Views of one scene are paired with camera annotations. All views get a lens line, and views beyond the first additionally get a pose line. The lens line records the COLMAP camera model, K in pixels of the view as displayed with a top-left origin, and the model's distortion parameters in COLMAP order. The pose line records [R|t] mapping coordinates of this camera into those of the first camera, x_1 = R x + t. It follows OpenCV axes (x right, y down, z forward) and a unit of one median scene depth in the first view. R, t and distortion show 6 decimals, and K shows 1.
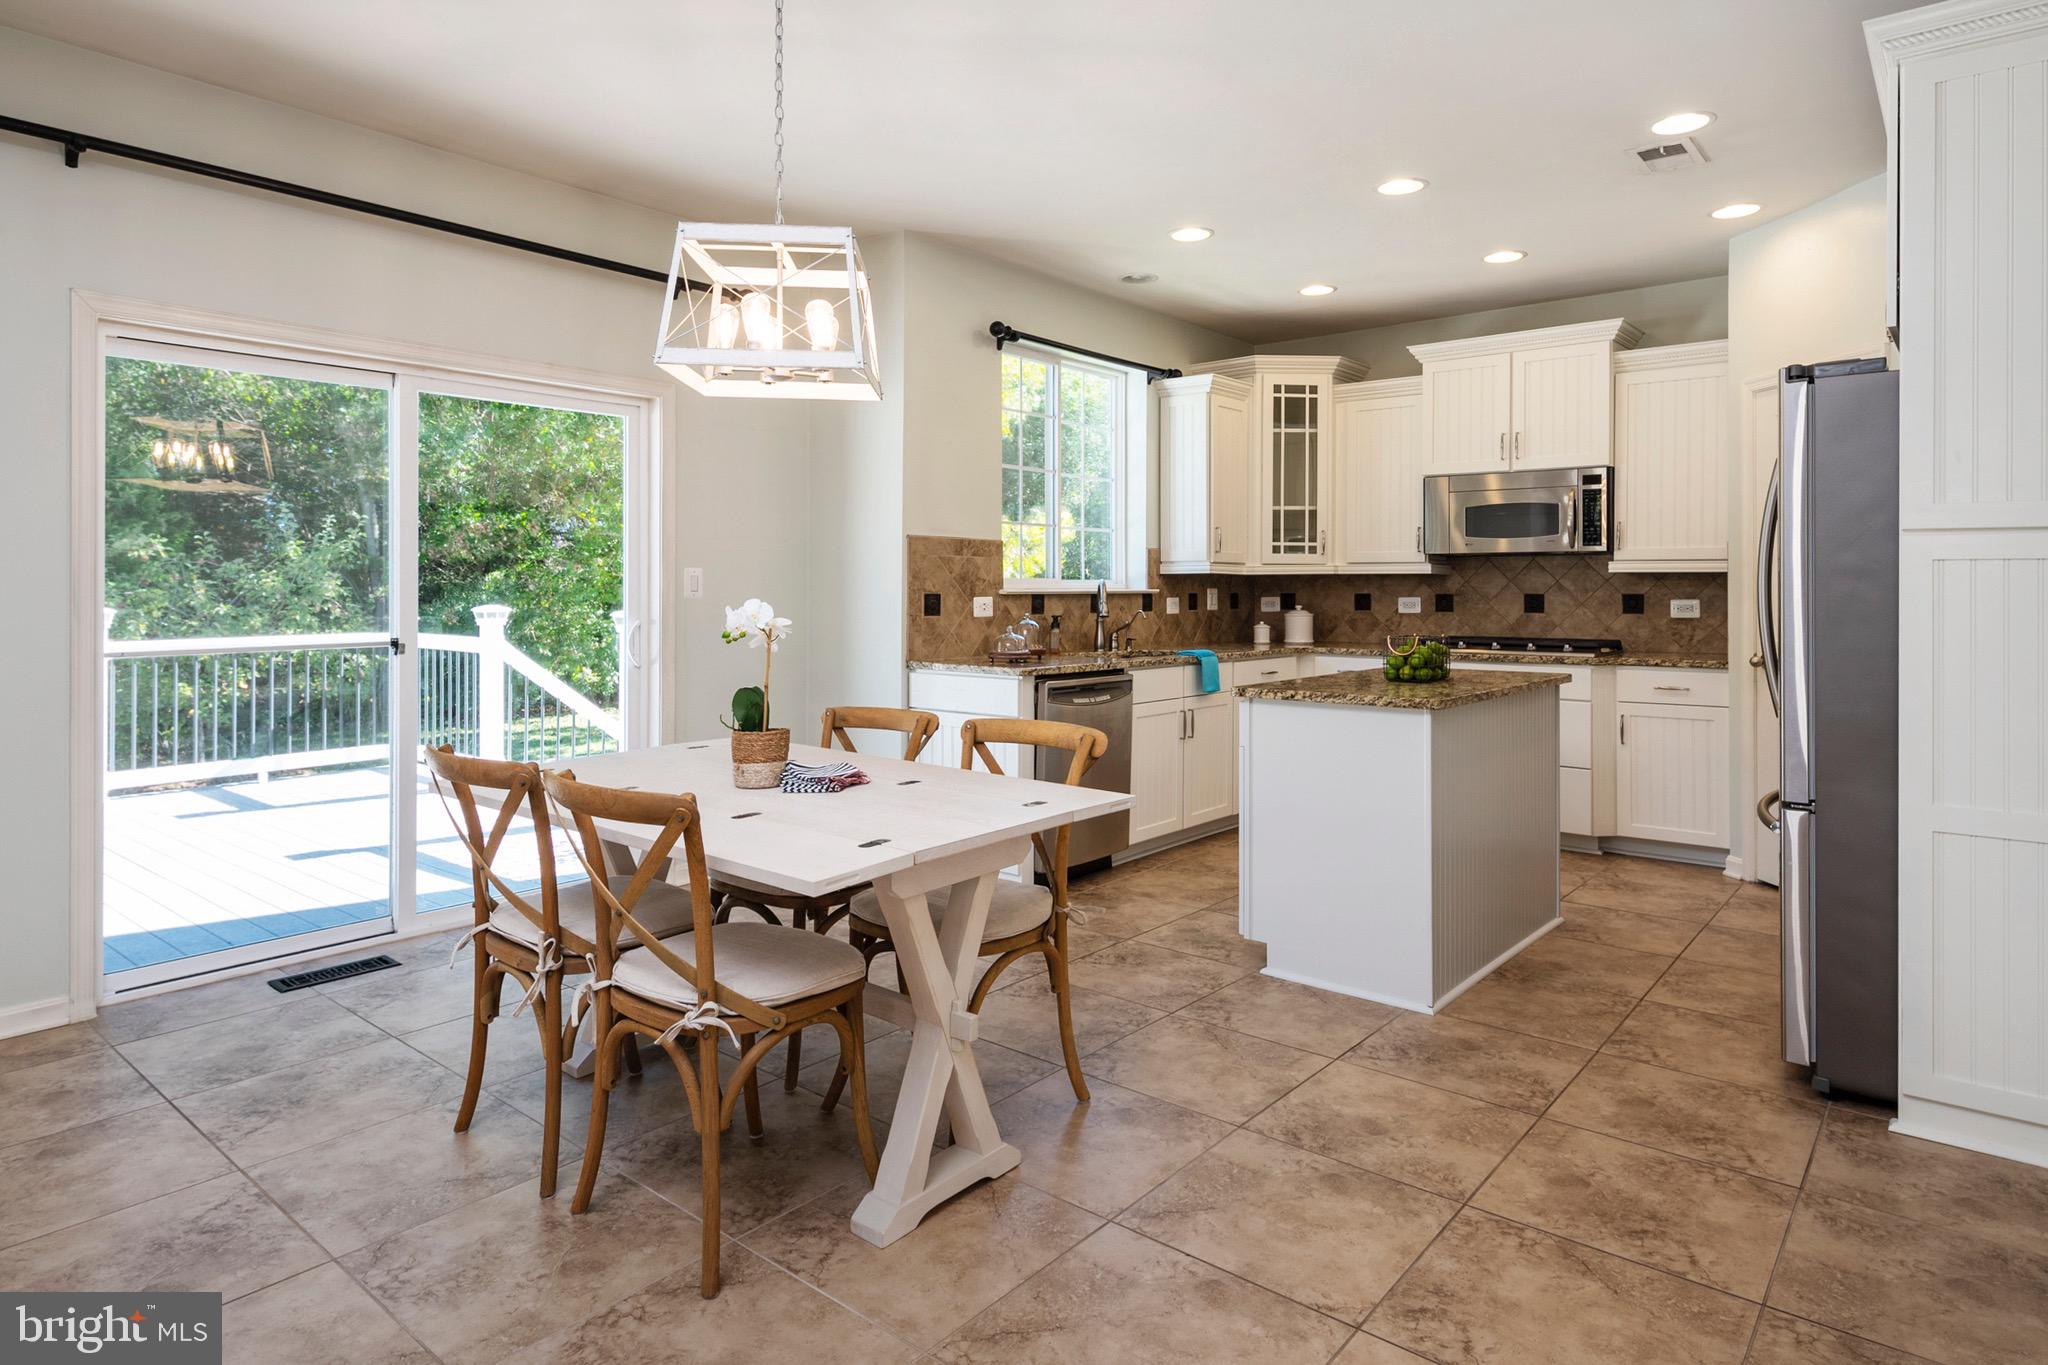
lens RADIAL K [[1169.6, 0, 1018.6], [0, 1169.6, 579.1], [0, 0, 1]] dist [0.006918, -0.001214]
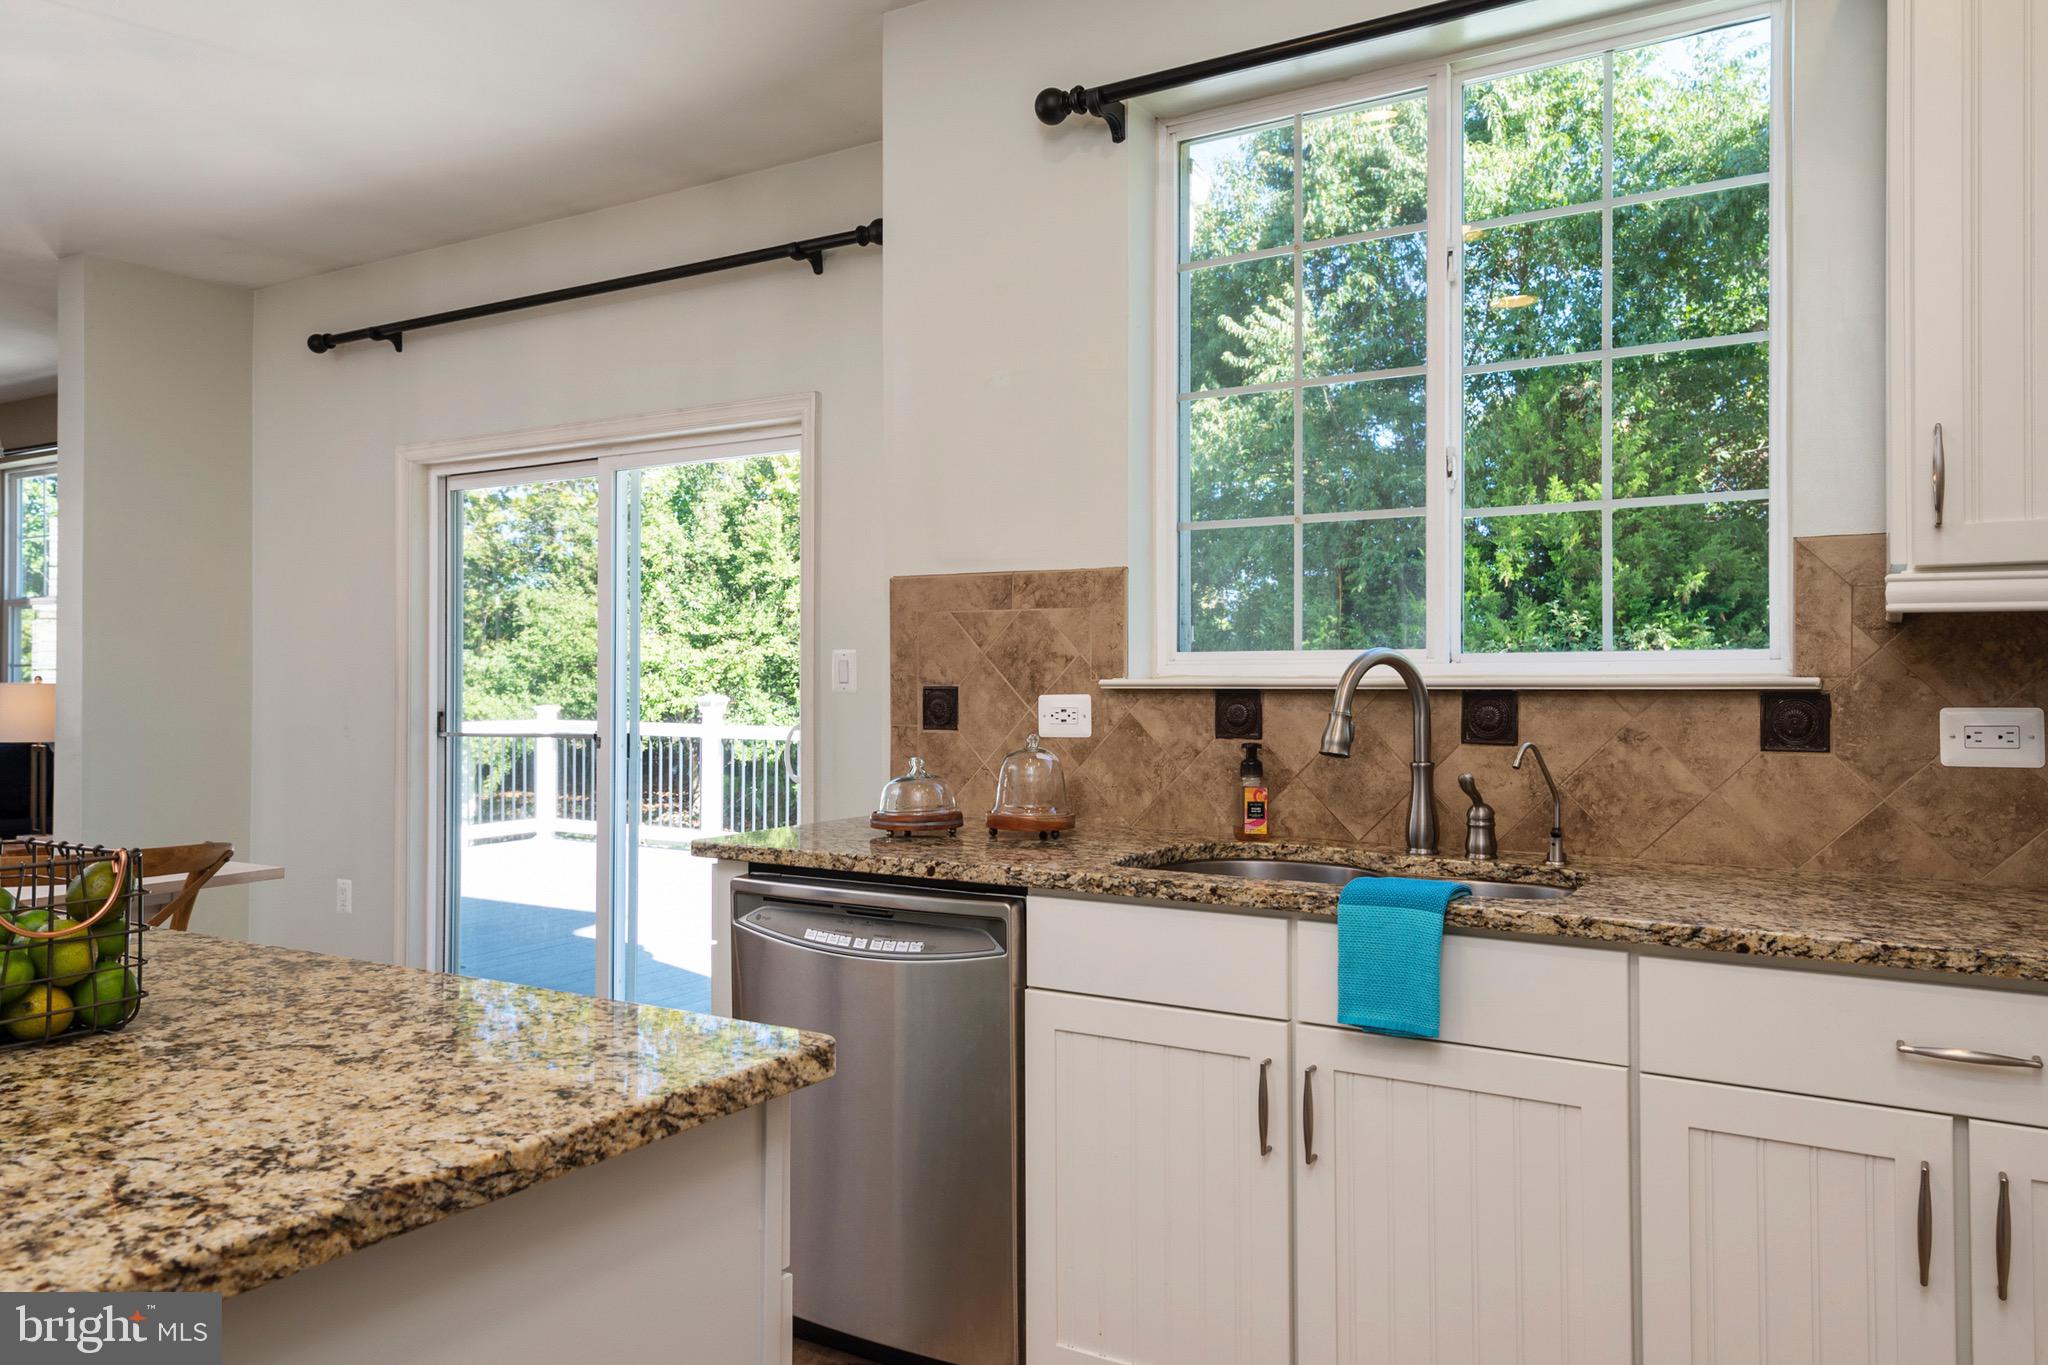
lens RADIAL K [[1419.6, 0, 1035.8], [0, 1419.6, 665.1], [0, 0, 1]] dist [0.028636, -0.000718]
pose [[0.156850, -0.015557, -0.987500, 0.472243], [0.006637, 0.999870, -0.014698, 0.010749], [0.987600, -0.004249, 0.156933, 0.814622]]
